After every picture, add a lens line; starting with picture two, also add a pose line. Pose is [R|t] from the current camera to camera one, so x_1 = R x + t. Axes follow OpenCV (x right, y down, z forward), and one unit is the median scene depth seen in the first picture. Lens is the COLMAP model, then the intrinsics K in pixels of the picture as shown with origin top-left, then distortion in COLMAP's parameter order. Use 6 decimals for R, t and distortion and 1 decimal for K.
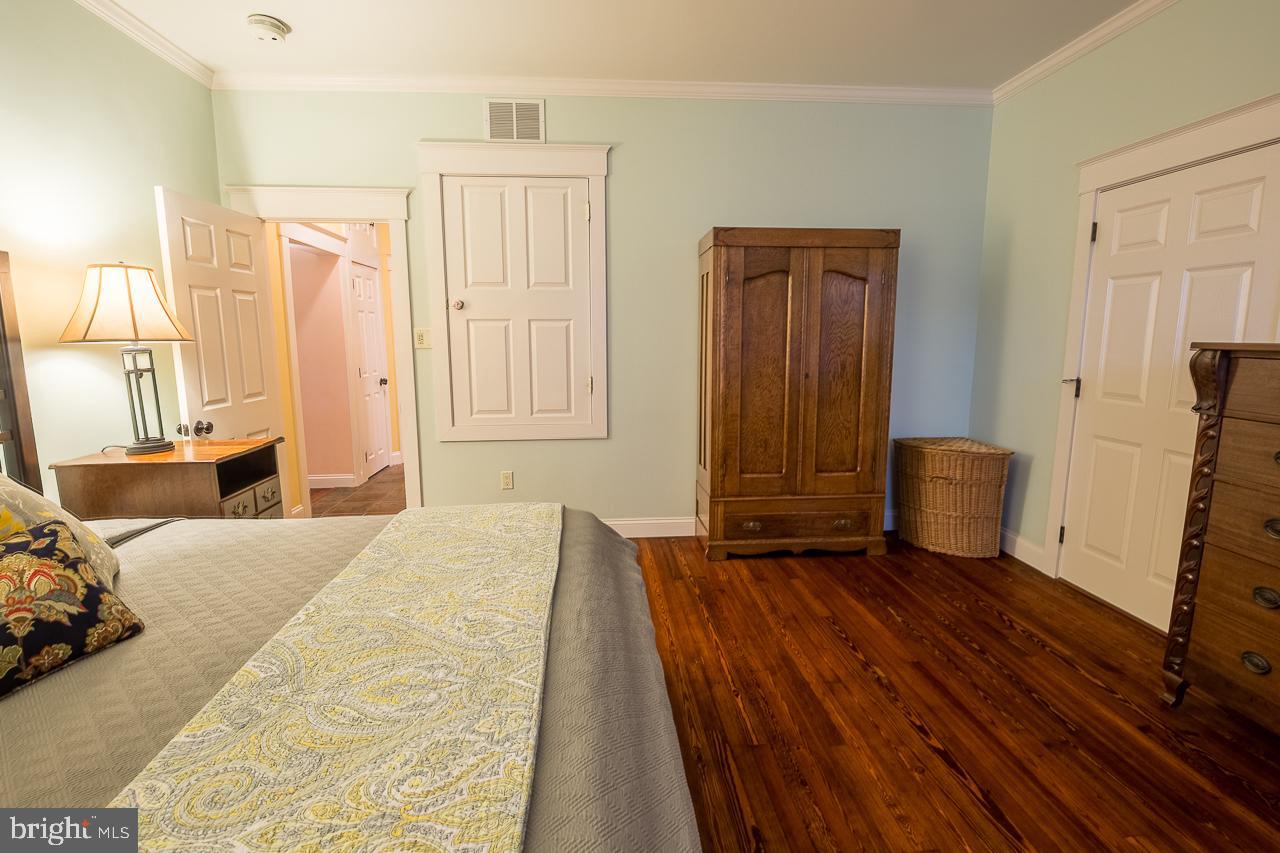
lens RADIAL K [[573.4, 0, 639.6], [0, 573.4, 417.8], [0, 0, 1]] dist [0.000519, -0.012186]
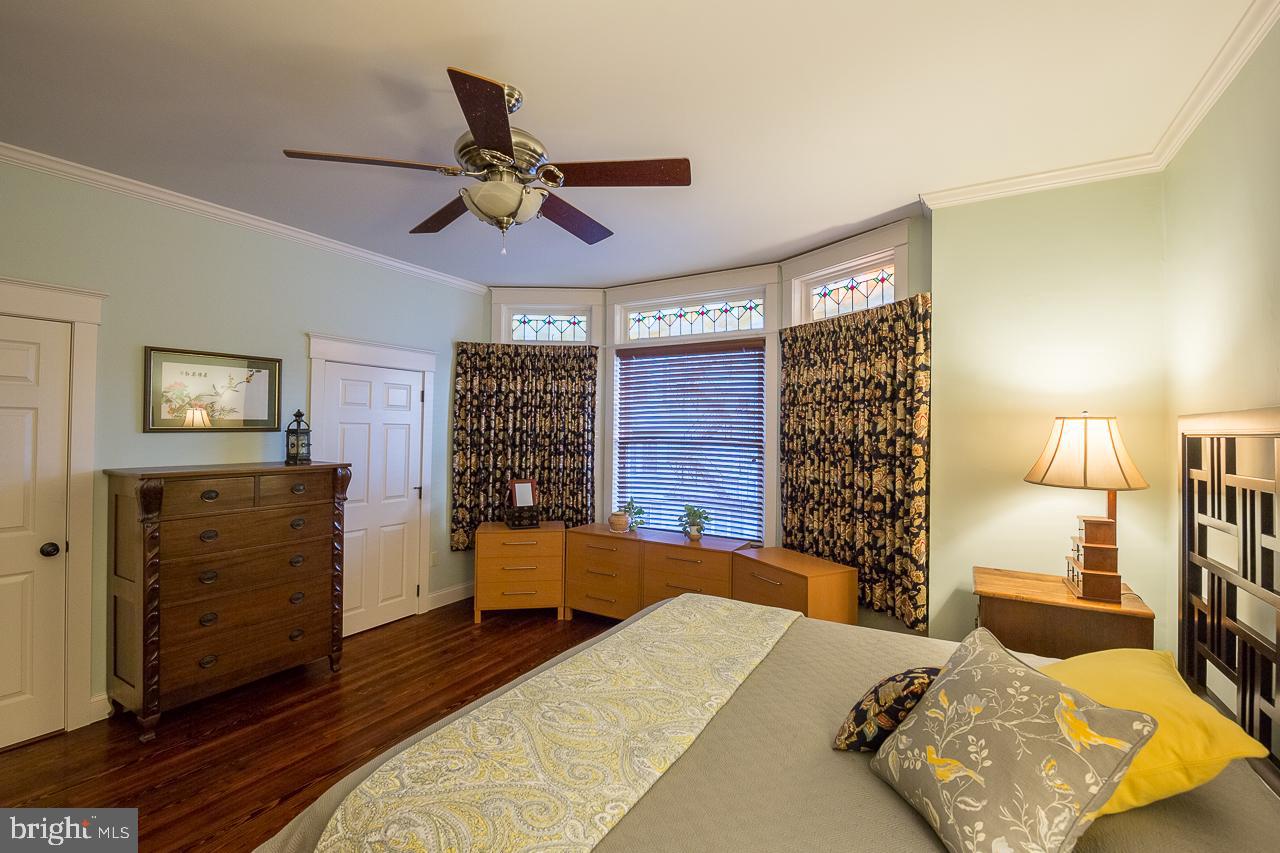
lens RADIAL K [[552.5, 0, 633.5], [0, 552.5, 420.8], [0, 0, 1]] dist [-0.005473, -0.008048]
pose [[-0.815395, 0.003197, 0.578897, -0.648233], [0.073372, 0.992491, 0.097865, -0.250829], [-0.574237, 0.122274, -0.809507, 1.131833]]
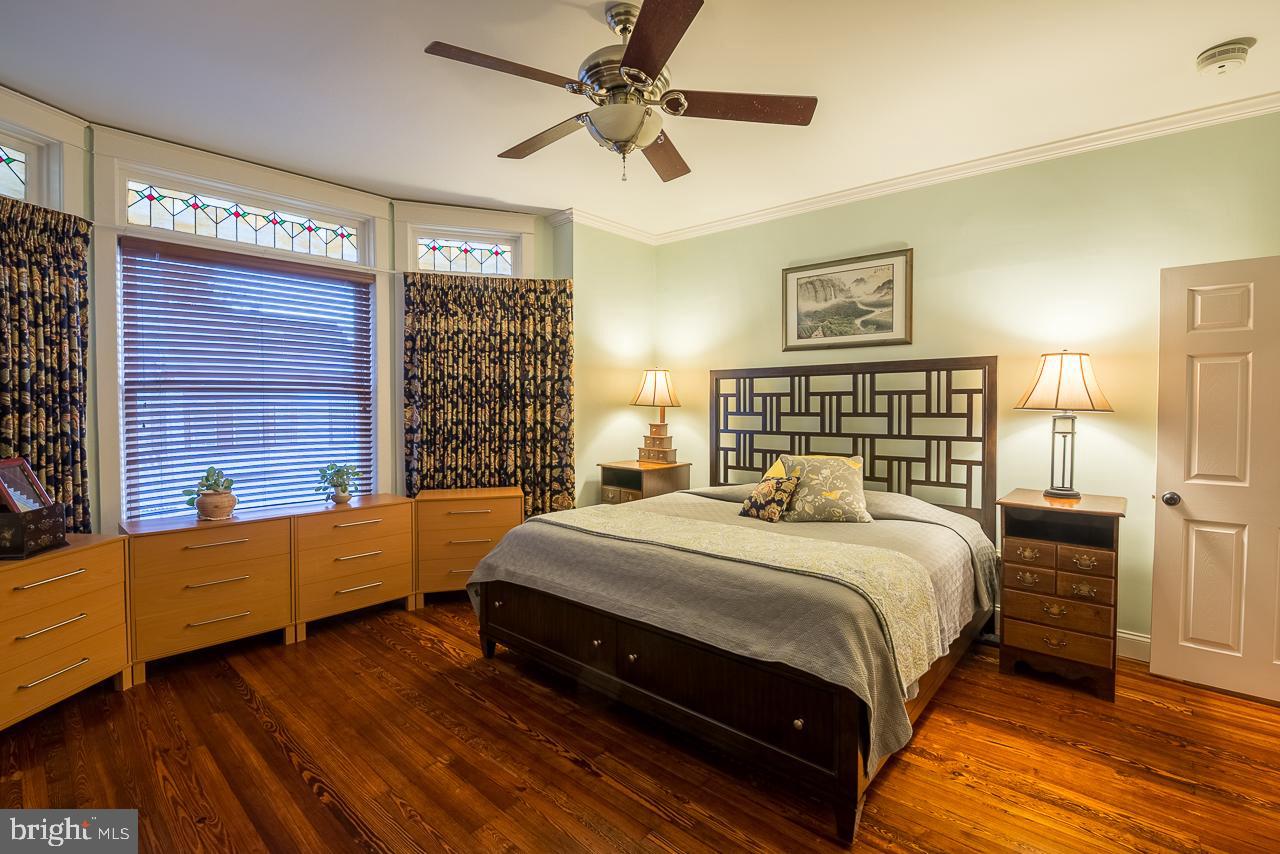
lens RADIAL K [[573.4, 0, 639.6], [0, 573.4, 418.3], [0, 0, 1]] dist [0.000519, -0.012186]
pose [[-0.728359, 0.019896, -0.684907, 0.680384], [-0.095931, 0.986772, 0.130682, -0.187773], [0.678447, 0.160887, -0.716816, 1.247502]]
